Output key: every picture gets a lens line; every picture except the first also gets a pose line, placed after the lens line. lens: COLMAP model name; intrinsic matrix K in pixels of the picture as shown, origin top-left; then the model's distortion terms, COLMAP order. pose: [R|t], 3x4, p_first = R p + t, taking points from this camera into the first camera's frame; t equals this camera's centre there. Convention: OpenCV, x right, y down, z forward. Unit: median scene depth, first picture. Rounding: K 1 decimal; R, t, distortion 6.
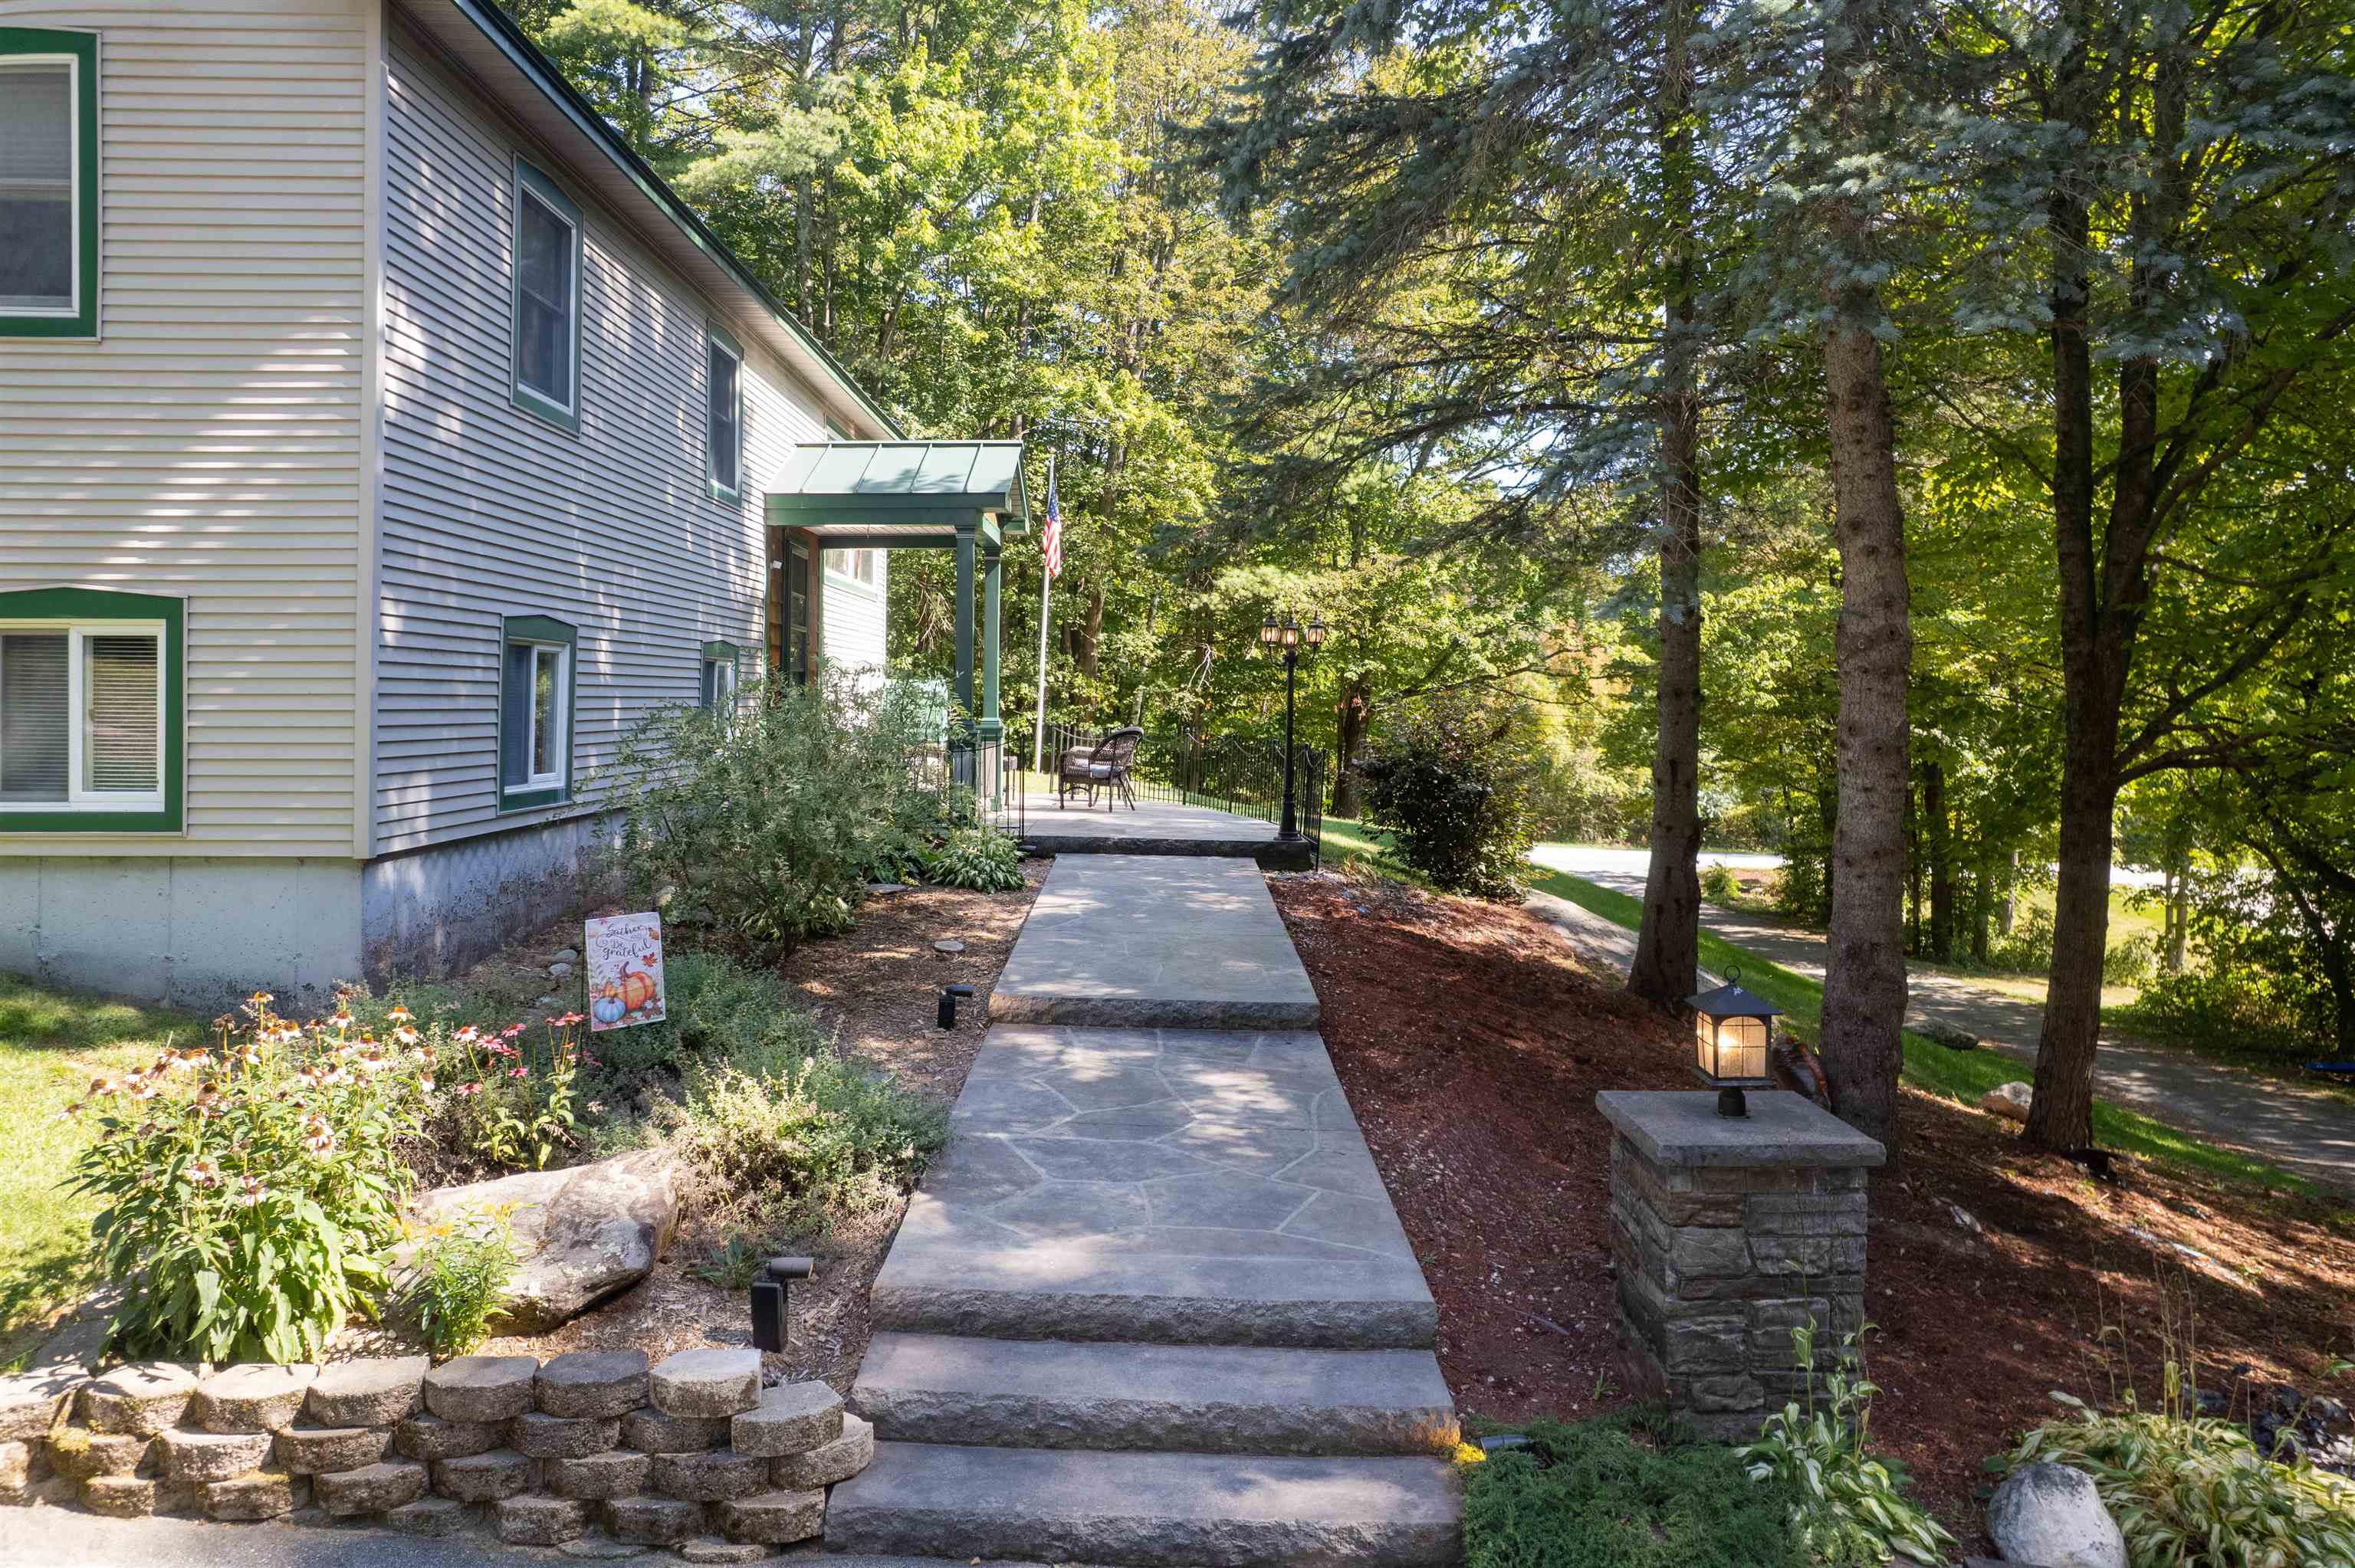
lens RADIAL K [[1489.1, 0, 1174.5], [0, 1489.1, 699.8], [0, 0, 1]] dist [0.006097, 0.007624]
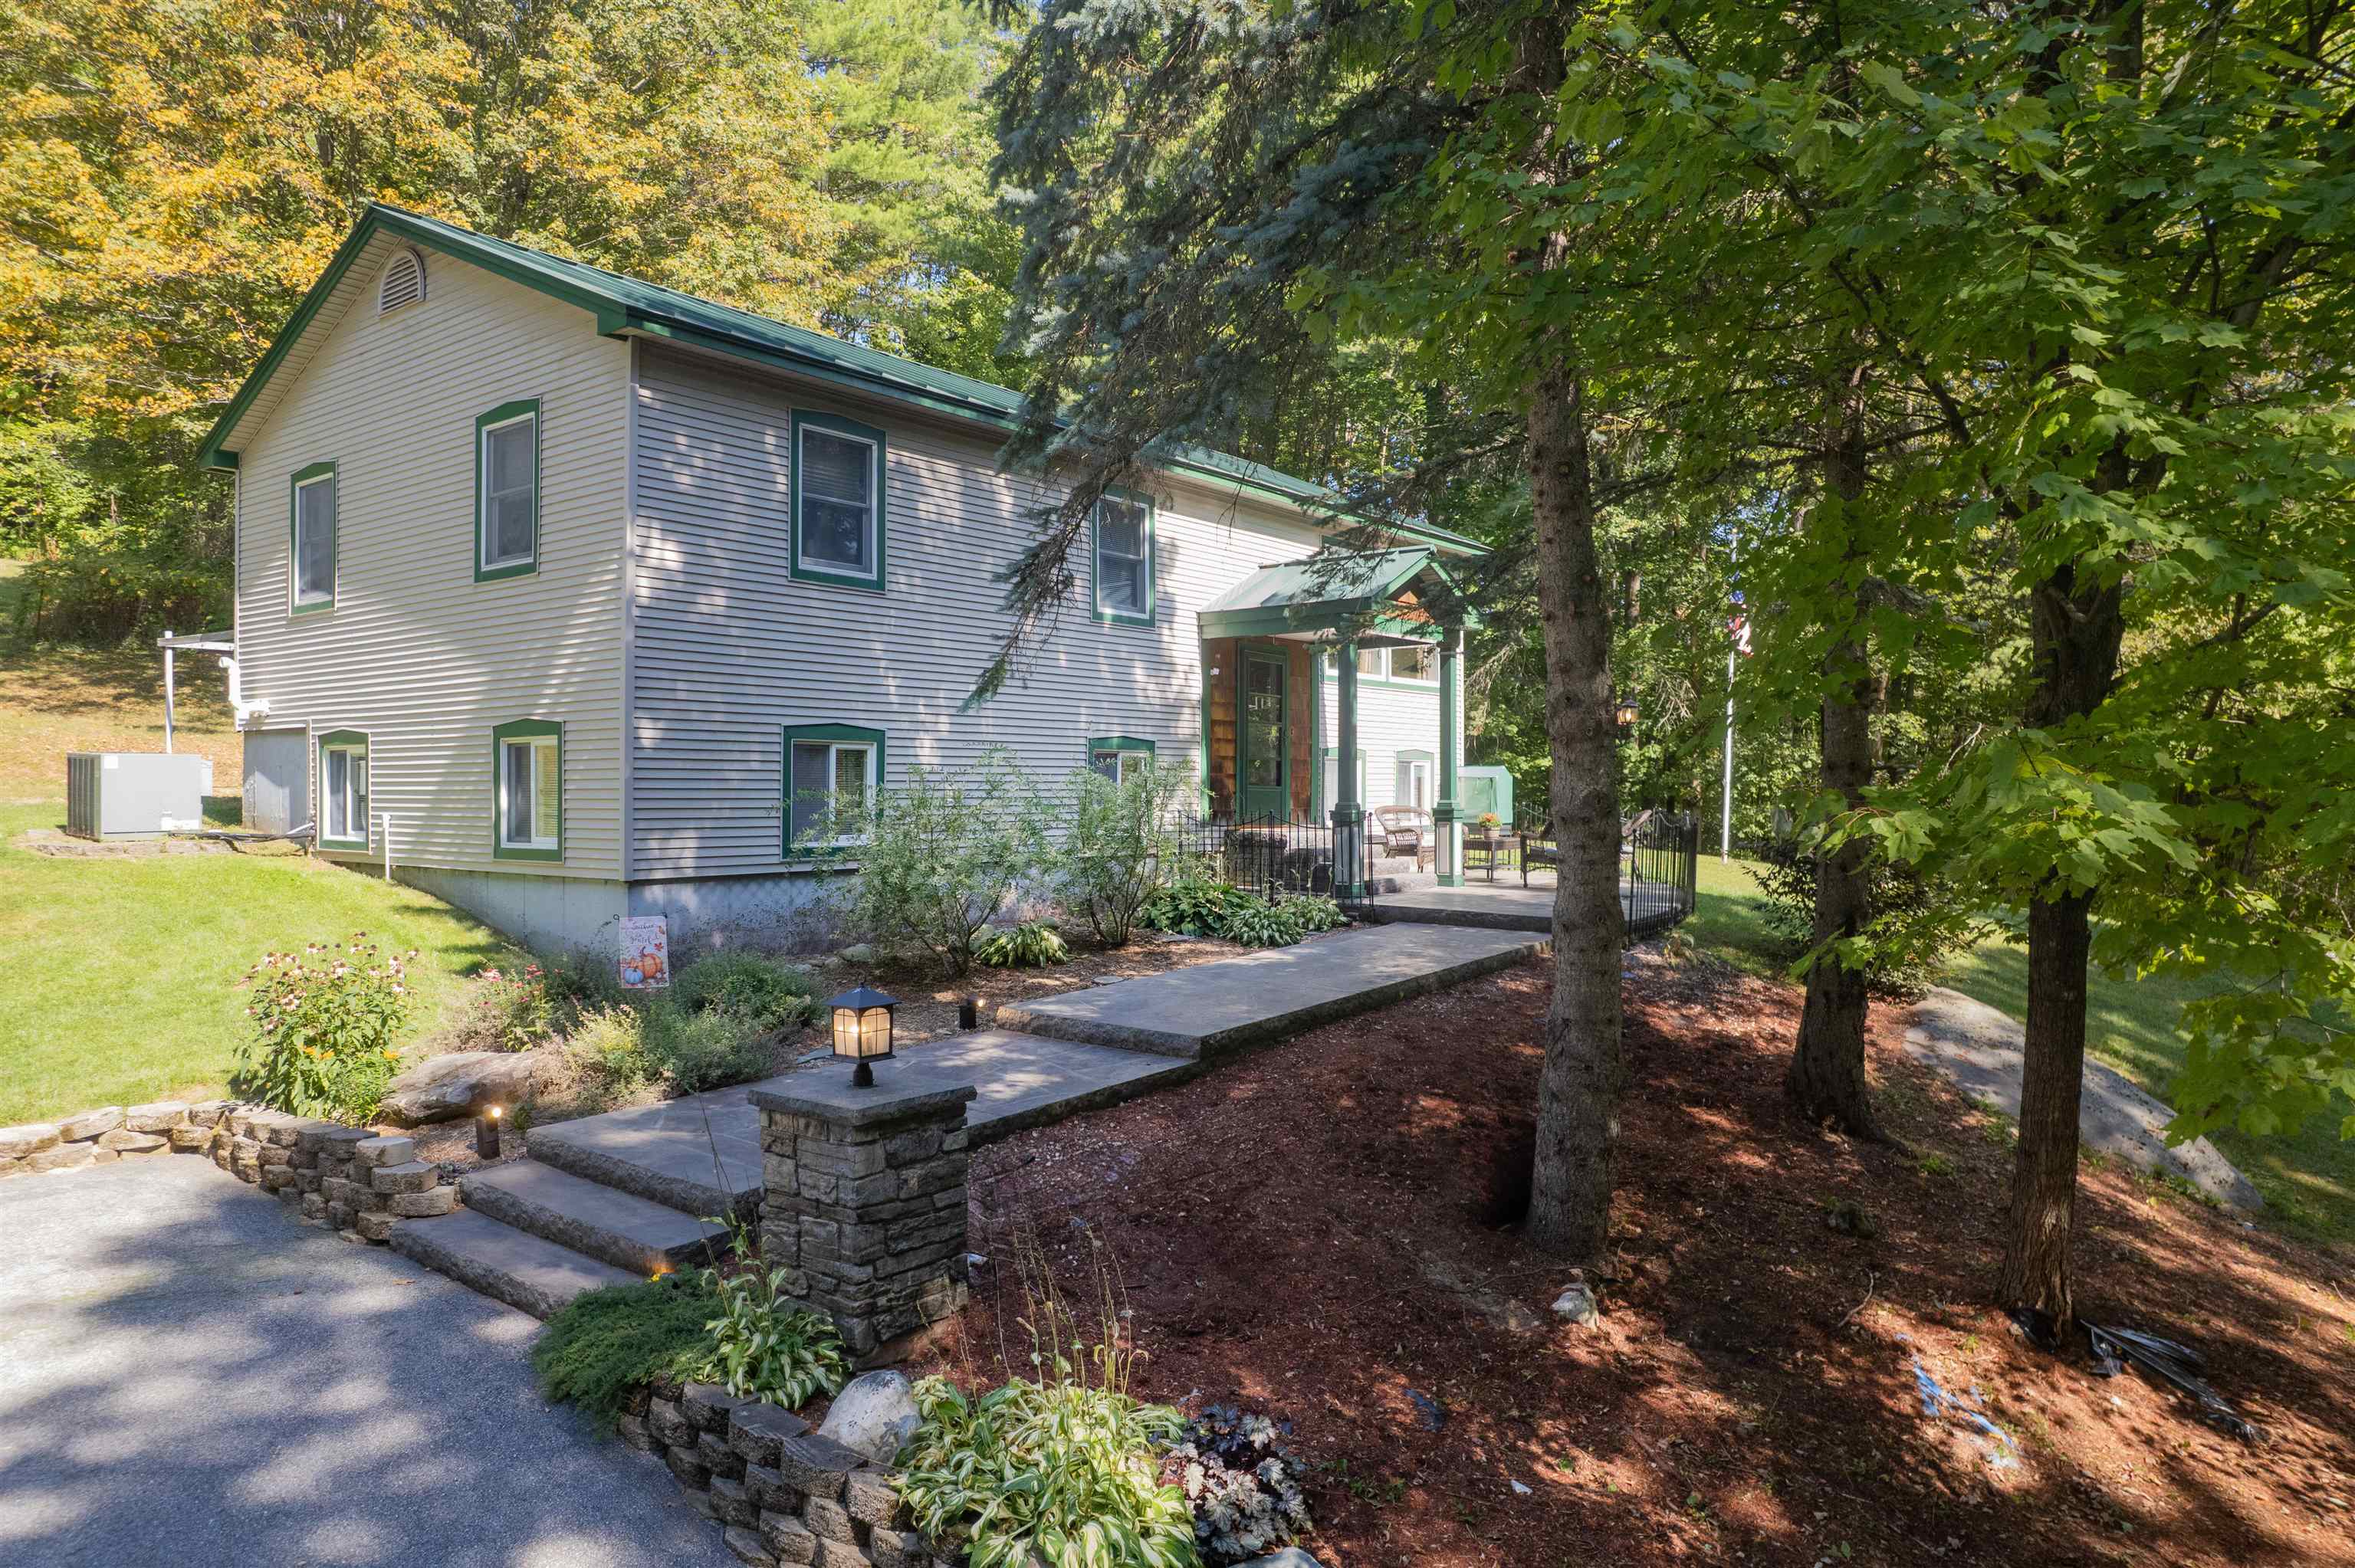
lens RADIAL K [[1489.1, 0, 1179.8], [0, 1489.1, 789.9], [0, 0, 1]] dist [0.006097, 0.007624]
pose [[0.793119, -0.012865, -0.608930, 0.831670], [0.009766, 0.999917, -0.008405, 0.025818], [0.608988, 0.000720, 0.793179, 0.087785]]
